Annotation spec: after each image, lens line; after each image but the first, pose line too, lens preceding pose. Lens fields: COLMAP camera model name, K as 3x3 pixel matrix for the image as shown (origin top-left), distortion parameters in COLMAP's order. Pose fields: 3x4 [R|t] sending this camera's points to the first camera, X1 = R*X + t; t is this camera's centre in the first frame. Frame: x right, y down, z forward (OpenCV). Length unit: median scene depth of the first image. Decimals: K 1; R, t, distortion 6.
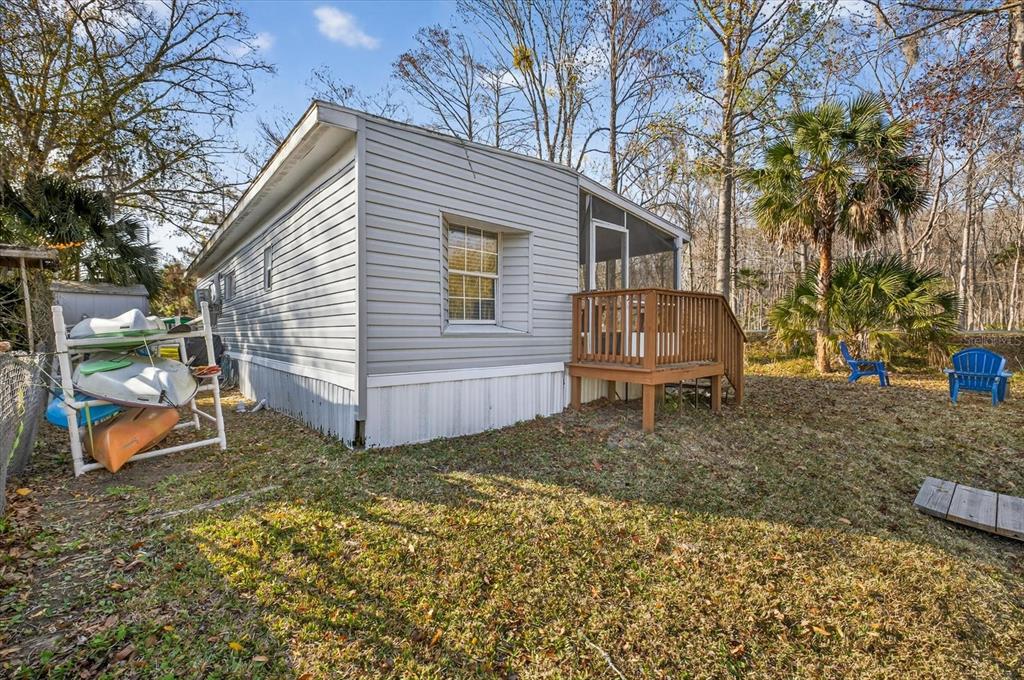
lens RADIAL K [[426.4, 0, 505.6], [0, 426.4, 340.0], [0, 0, 1]] dist [0.002164, 0.000347]
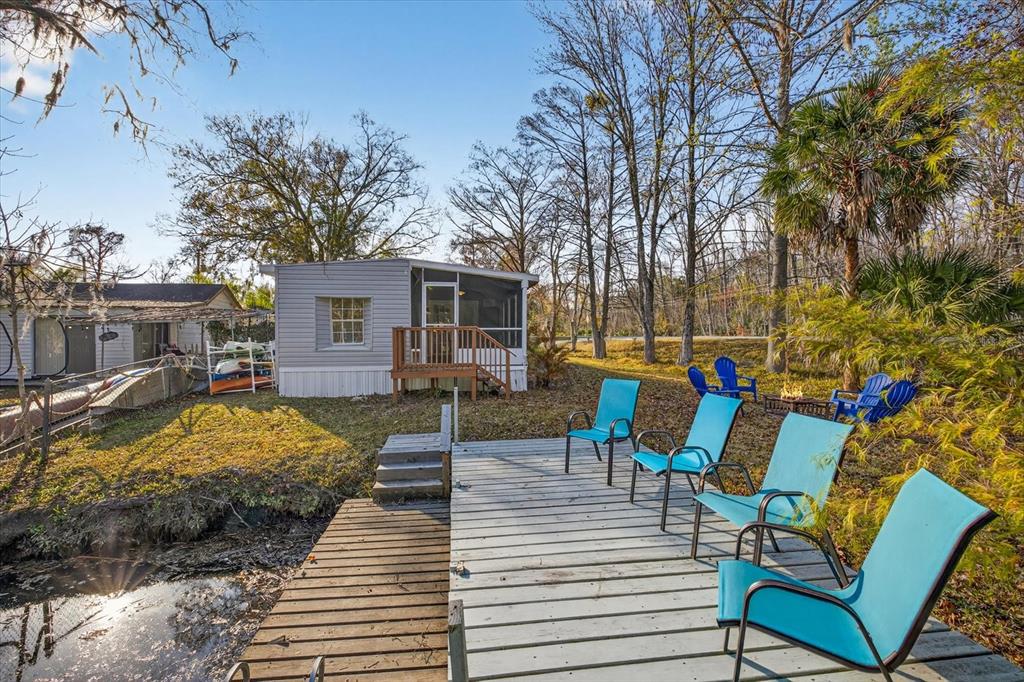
lens RADIAL K [[426.4, 0, 513.5], [0, 426.4, 343.1], [0, 0, 1]] dist [0.002164, 0.000347]
pose [[0.822537, 0.009863, -0.568627, 1.574271], [-0.004067, 0.999926, 0.011462, -0.066617], [0.568698, -0.007115, 0.822516, -0.215357]]
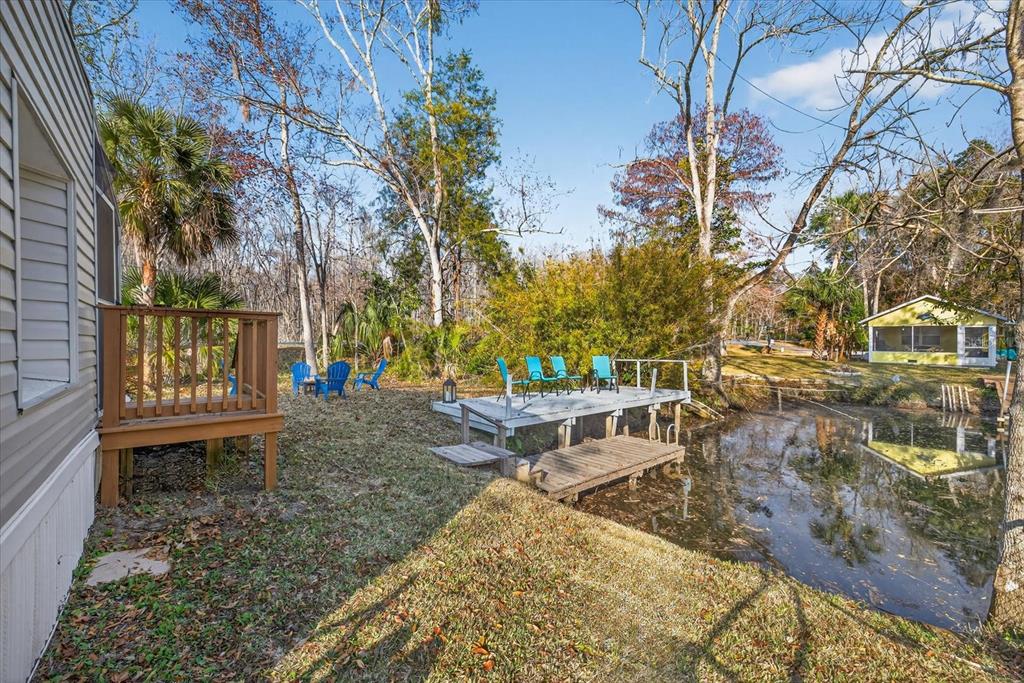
lens RADIAL K [[426.4, 0, 509.0], [0, 426.4, 337.9], [0, 0, 1]] dist [0.002164, 0.000347]
pose [[0.041420, -0.001087, 0.999141, -0.420289], [0.021609, 0.999766, 0.000192, -0.059422], [-0.998908, 0.021582, 0.041434, 0.460160]]
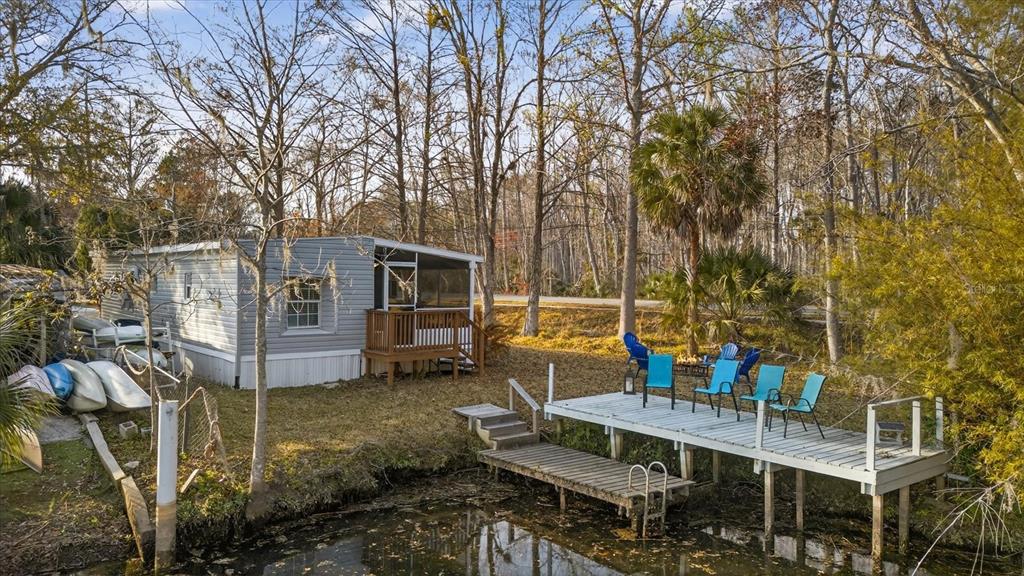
lens RADIAL K [[740.5, 0, 515.2], [0, 740.5, 286.1], [0, 0, 1]] dist [0.013166, 0.000980]
pose [[0.999443, 0.006563, -0.032727, 0.848080], [-0.007013, 0.999882, -0.013676, -0.164747], [0.032633, 0.013898, 0.999371, -1.949818]]
